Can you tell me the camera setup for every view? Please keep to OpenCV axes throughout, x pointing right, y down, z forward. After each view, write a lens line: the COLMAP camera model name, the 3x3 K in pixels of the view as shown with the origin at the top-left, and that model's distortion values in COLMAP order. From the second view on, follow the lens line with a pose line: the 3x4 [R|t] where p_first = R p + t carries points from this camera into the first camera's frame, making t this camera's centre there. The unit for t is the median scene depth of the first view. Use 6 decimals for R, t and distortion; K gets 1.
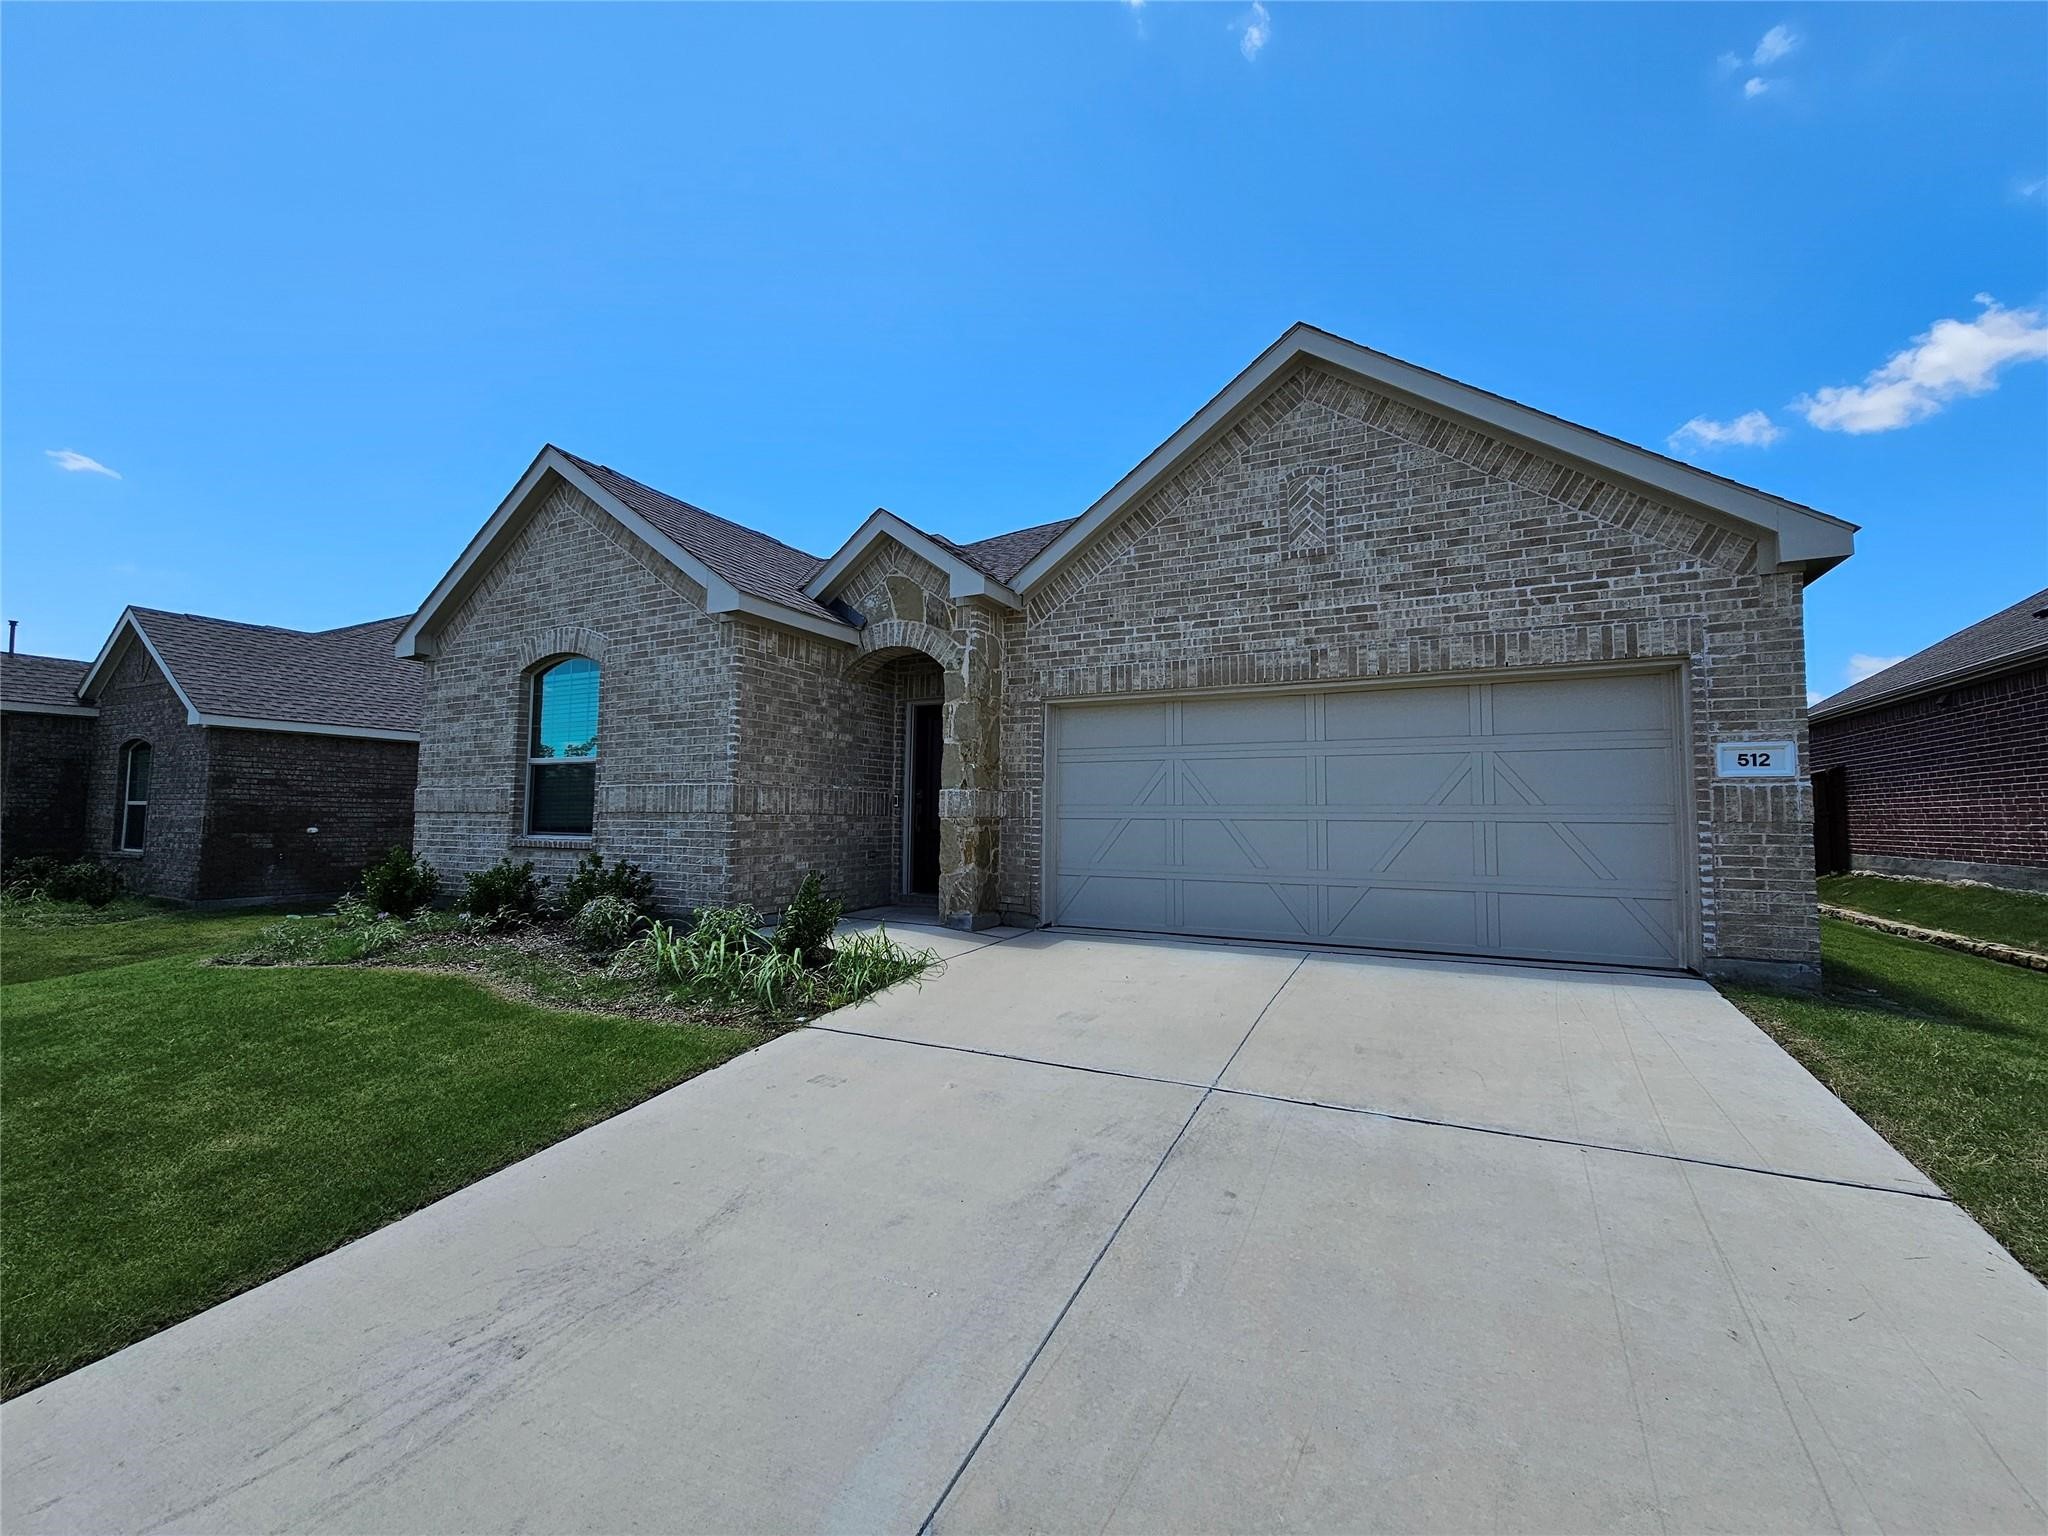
lens RADIAL K [[835.7, 0, 1024.0], [0, 835.7, 768.0], [0, 0, 1]] dist [-0.000739, -0.000090]
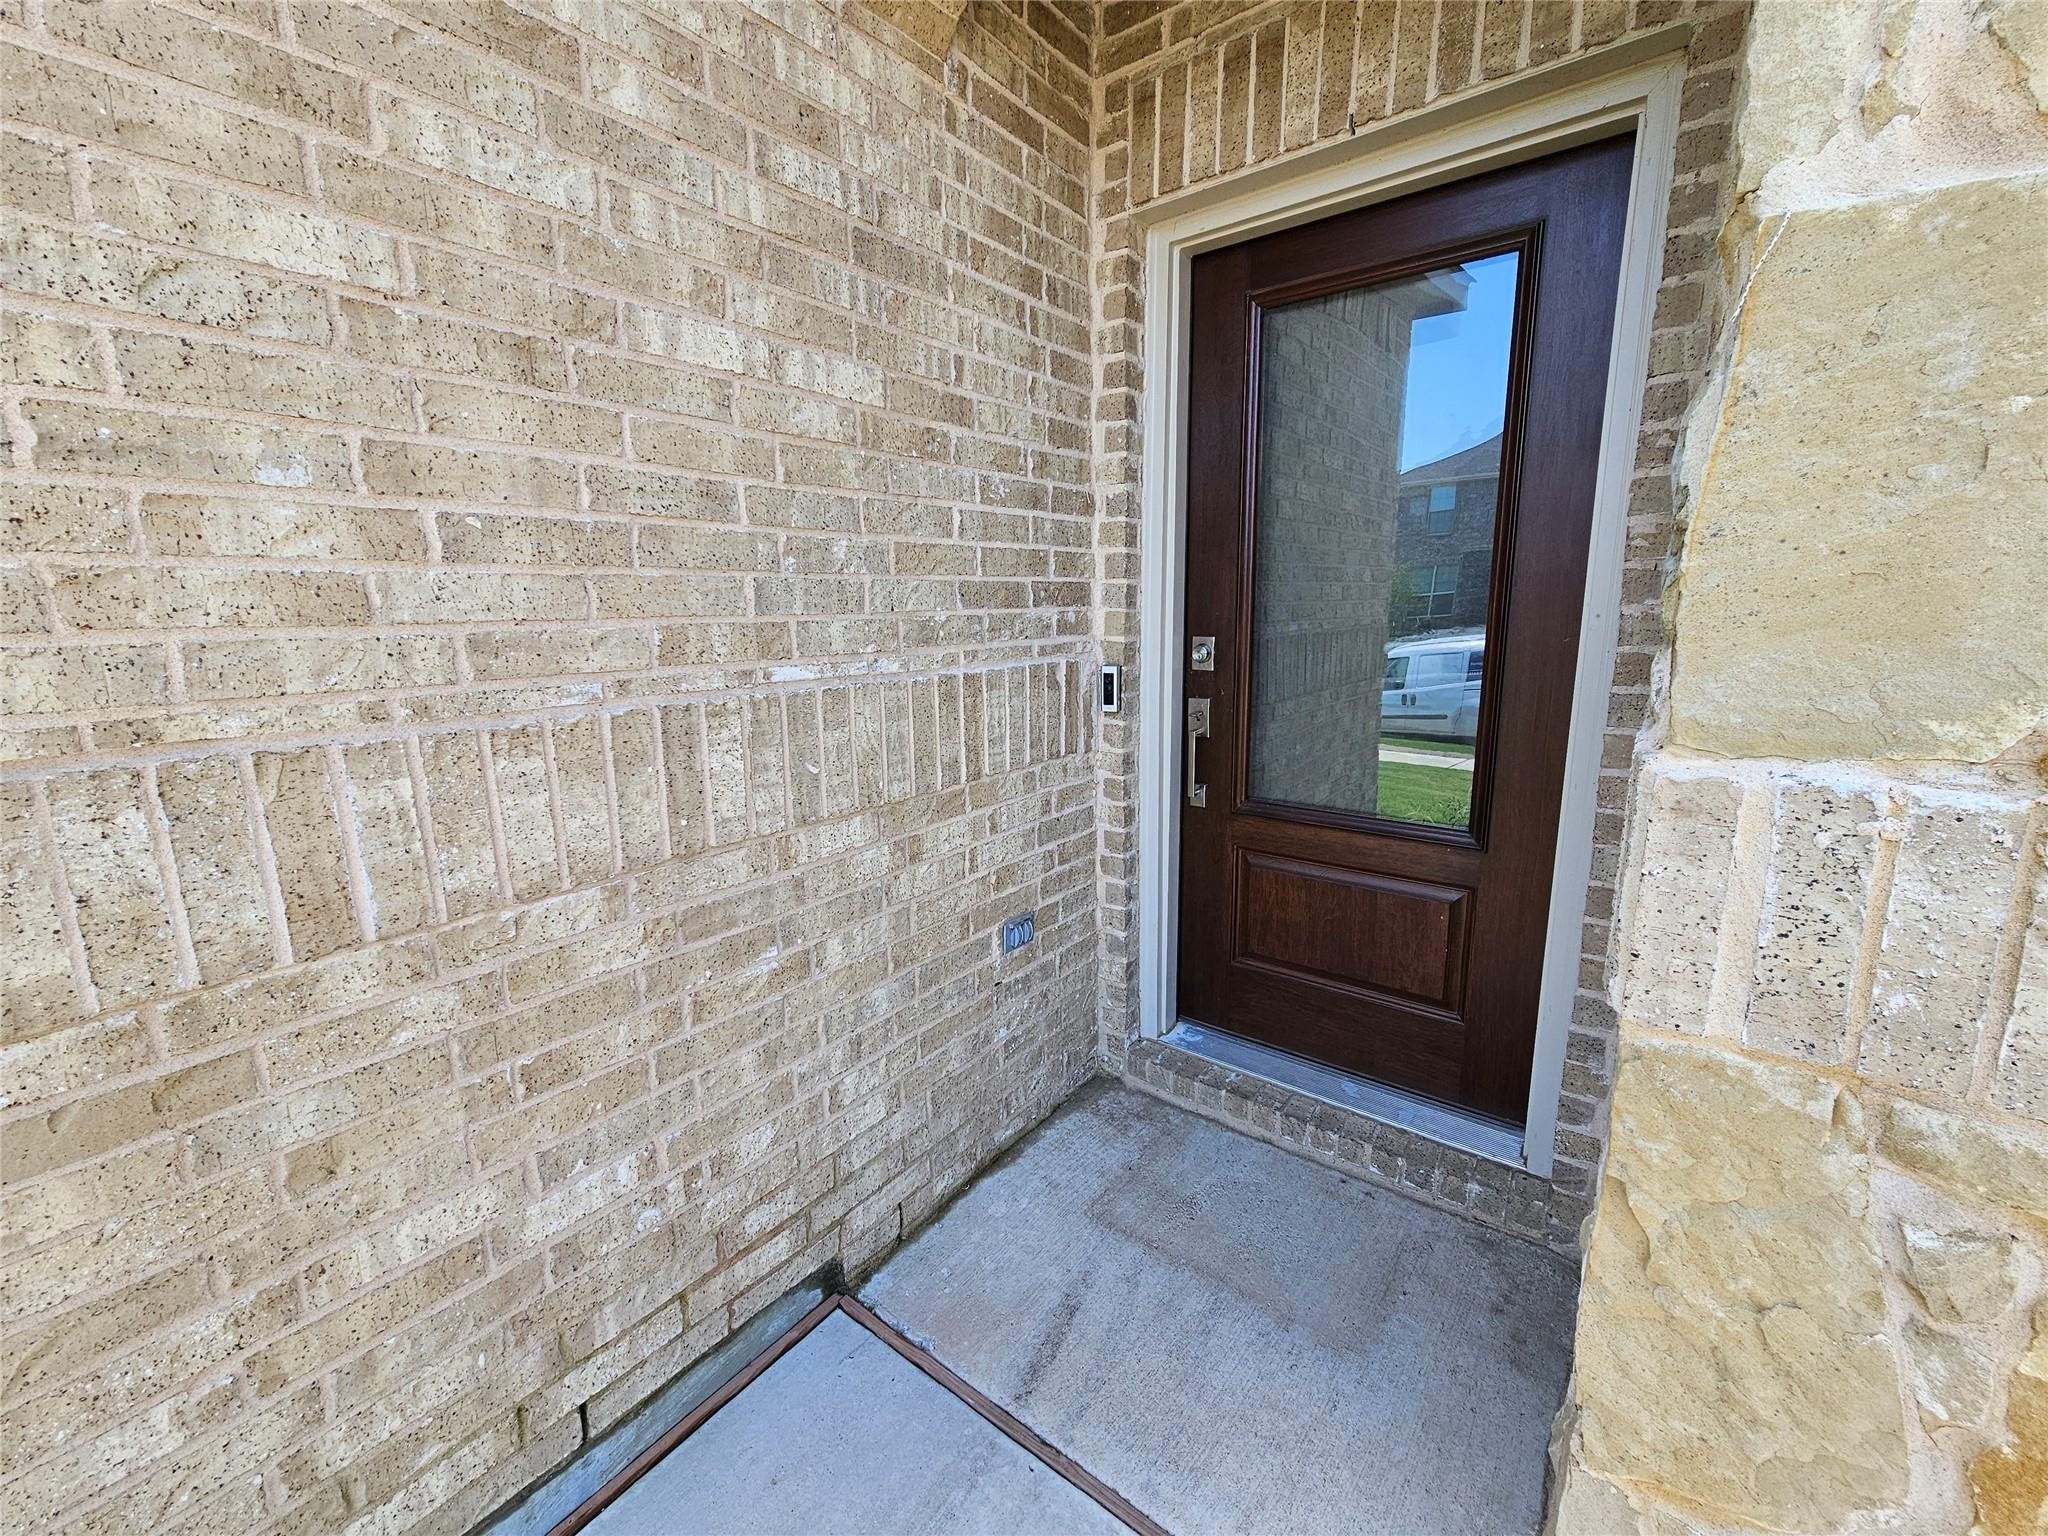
lens RADIAL K [[835.7, 0, 1024.0], [0, 835.7, 768.0], [0, 0, 1]] dist [-0.000739, -0.000090]
pose [[0.980887, 0.006636, -0.194466, -0.138267], [0.043527, 0.966609, 0.252534, -0.000133], [0.189648, -0.256171, 0.947845, 0.809479]]
